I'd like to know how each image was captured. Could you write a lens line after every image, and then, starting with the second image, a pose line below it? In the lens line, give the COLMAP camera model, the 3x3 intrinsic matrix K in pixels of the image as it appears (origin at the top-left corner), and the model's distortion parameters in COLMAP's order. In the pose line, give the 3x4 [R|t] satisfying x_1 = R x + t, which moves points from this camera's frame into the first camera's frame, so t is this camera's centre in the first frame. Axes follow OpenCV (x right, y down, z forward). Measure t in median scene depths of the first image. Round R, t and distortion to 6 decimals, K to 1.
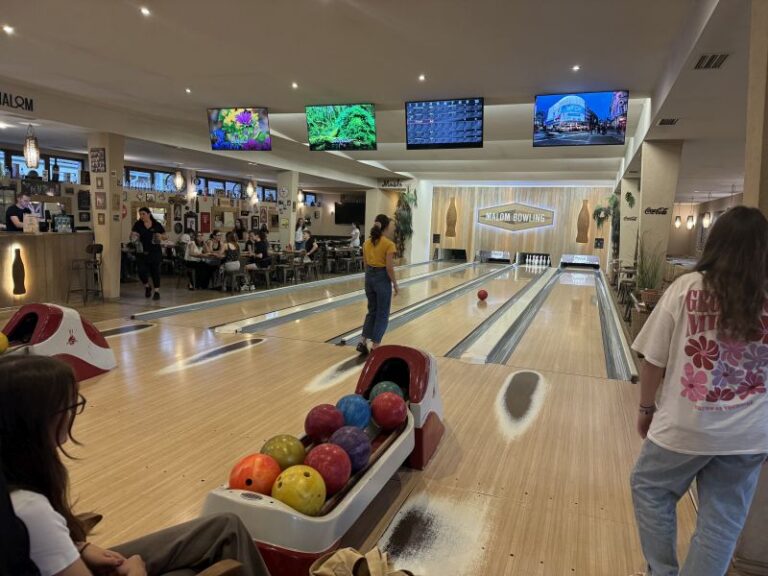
lens RADIAL K [[544.1, 0, 384.0], [0, 544.1, 288.0], [0, 0, 1]] dist [0.174357, -0.350541]
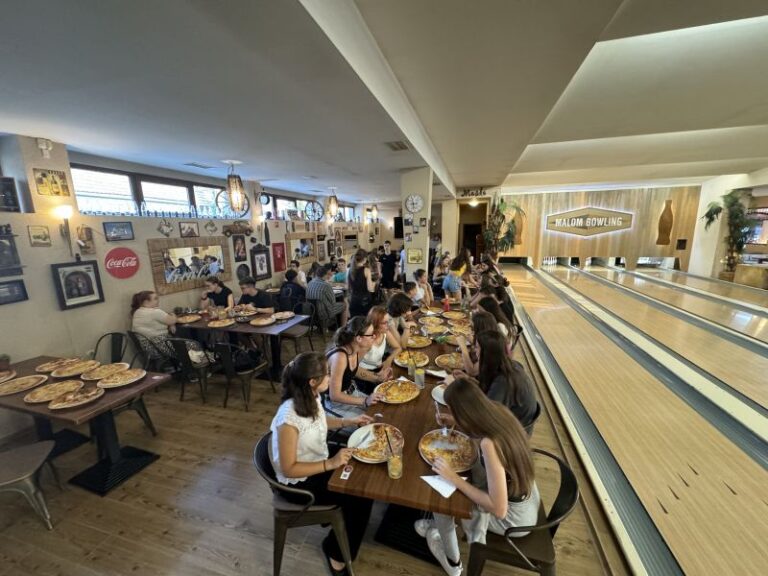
lens RADIAL K [[306.5, 0, 384.0], [0, 306.5, 288.0], [0, 0, 1]] dist [-0.001242, -0.000162]
pose [[0.994499, -0.077083, 0.070929, -0.206354], [0.071396, 0.994275, 0.079500, -0.094687], [-0.076651, -0.073998, 0.994308, 0.554840]]
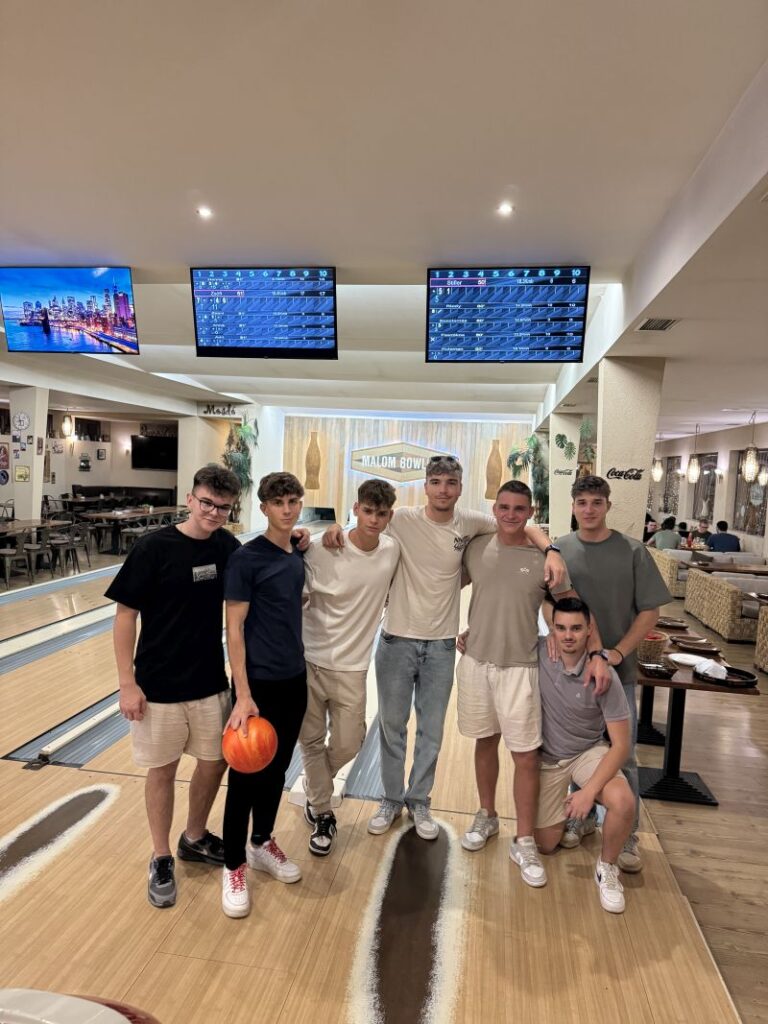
lens RADIAL K [[725.5, 0, 384.0], [0, 725.5, 512.0], [0, 0, 1]] dist [0.174357, -0.350541]
pose [[0.979126, -0.007793, 0.203106, 0.031425], [0.017111, 0.998878, -0.044163, -0.029643], [-0.202533, 0.046716, 0.978160, 0.120697]]
